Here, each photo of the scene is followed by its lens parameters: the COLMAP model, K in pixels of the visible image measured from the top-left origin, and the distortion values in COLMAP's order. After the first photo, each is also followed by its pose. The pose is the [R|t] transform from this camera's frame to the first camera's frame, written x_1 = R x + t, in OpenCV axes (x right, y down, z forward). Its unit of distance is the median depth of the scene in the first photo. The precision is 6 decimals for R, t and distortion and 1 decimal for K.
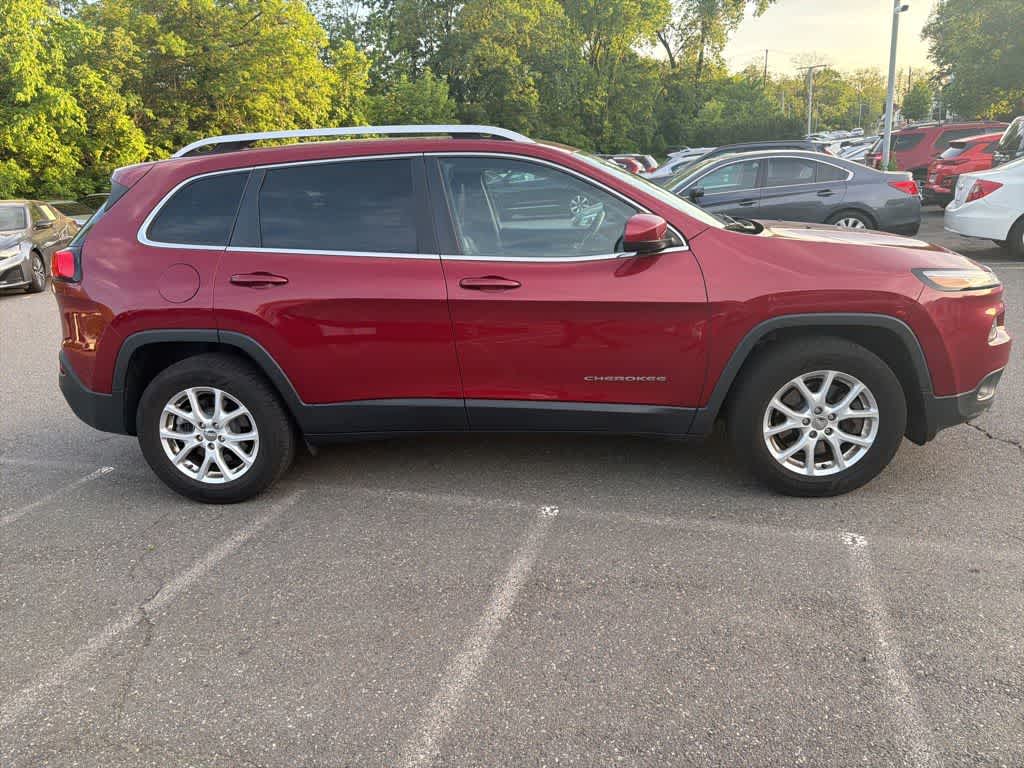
lens RADIAL K [[722.4, 0, 511.2], [0, 722.4, 380.5], [0, 0, 1]] dist [0.007379, -0.011513]
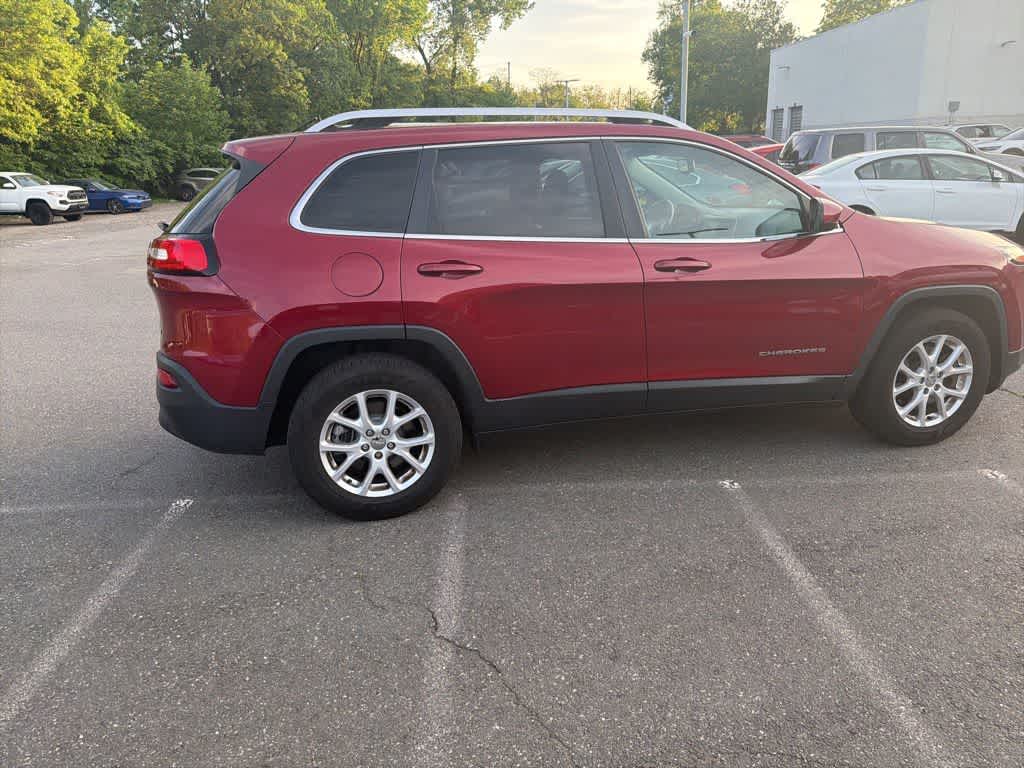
lens RADIAL K [[718.1, 0, 510.4], [0, 718.1, 371.5], [0, 0, 1]] dist [0.004883, -0.005636]
pose [[0.947285, -0.064351, 0.313863, -0.531279], [0.068199, 0.997671, -0.001286, -0.000516], [-0.313049, 0.022623, 0.949467, 0.102175]]
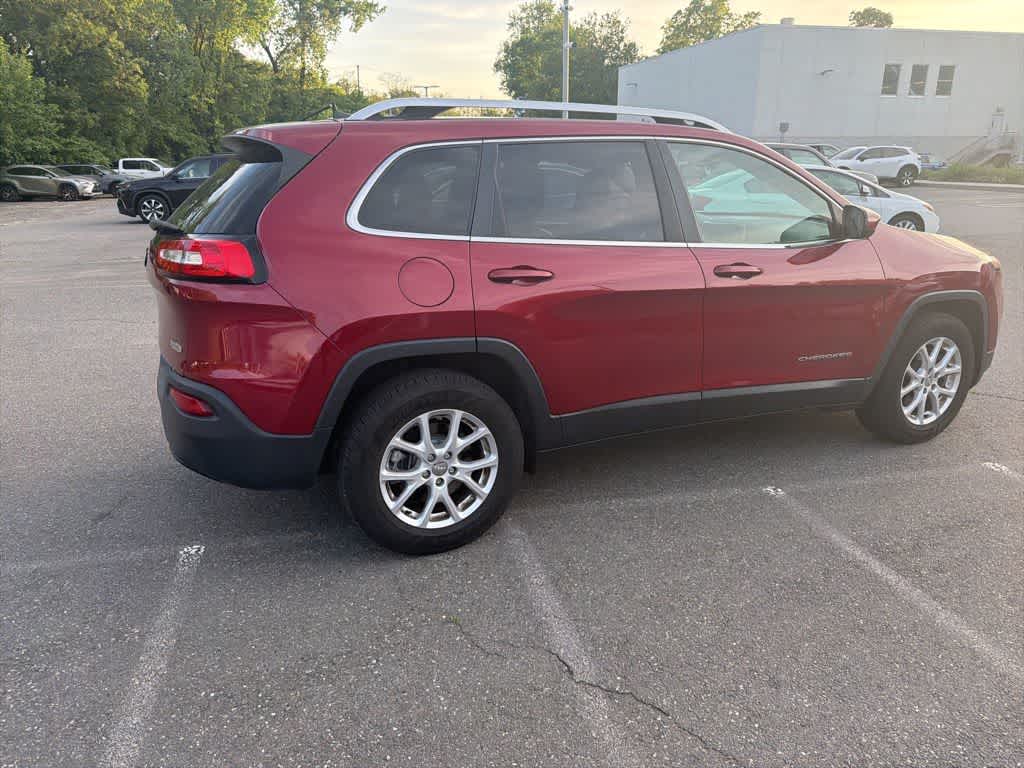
lens RADIAL K [[717.6, 0, 507.8], [0, 717.6, 380.4], [0, 0, 1]] dist [0.019708, -0.028028]
pose [[0.867254, -0.091618, 0.489363, -0.728918], [0.096154, 0.995239, 0.015924, -0.027585], [-0.488492, 0.033244, 0.871935, 0.258997]]
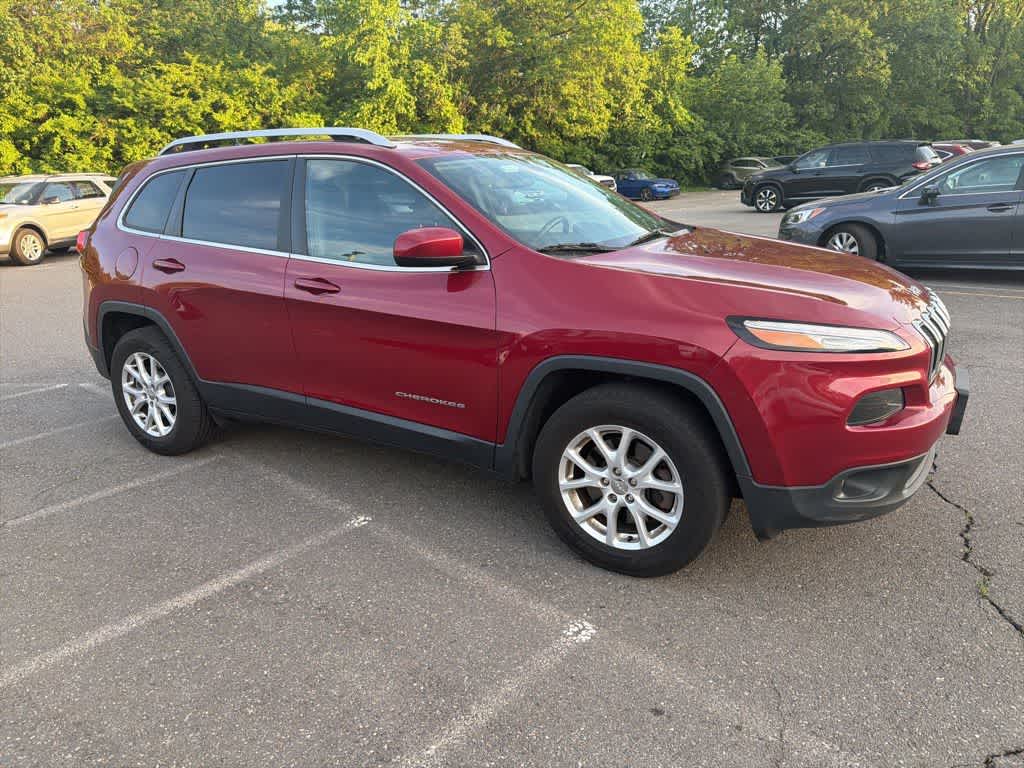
lens RADIAL K [[721.9, 0, 518.3], [0, 721.9, 384.8], [0, 0, 1]] dist [0.001186, -0.003988]
pose [[0.903831, 0.141380, -0.403859, 0.589036], [-0.130040, 0.989953, 0.055528, -0.081776], [0.407652, 0.002330, 0.913135, 0.172246]]
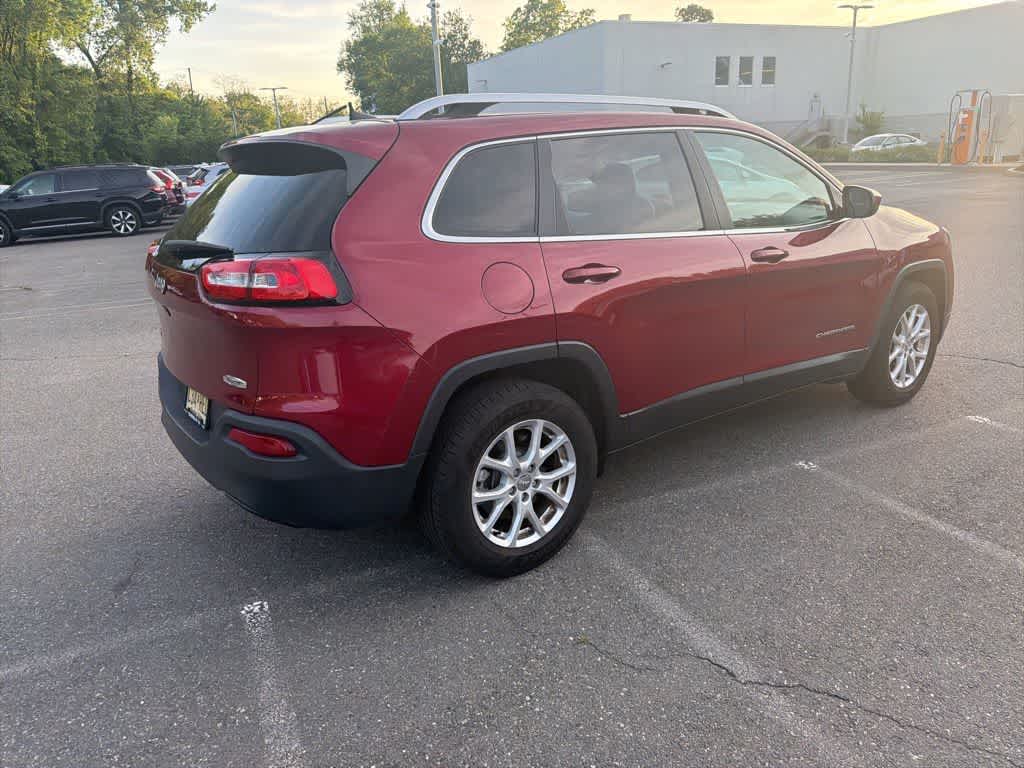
lens RADIAL K [[721.5, 0, 507.4], [0, 721.5, 373.1], [0, 0, 1]] dist [0.004700, -0.008088]
pose [[0.755833, -0.165716, 0.633446, -0.888185], [0.186988, 0.981783, 0.033729, -0.067007], [-0.627496, 0.092953, 0.773051, 0.407873]]
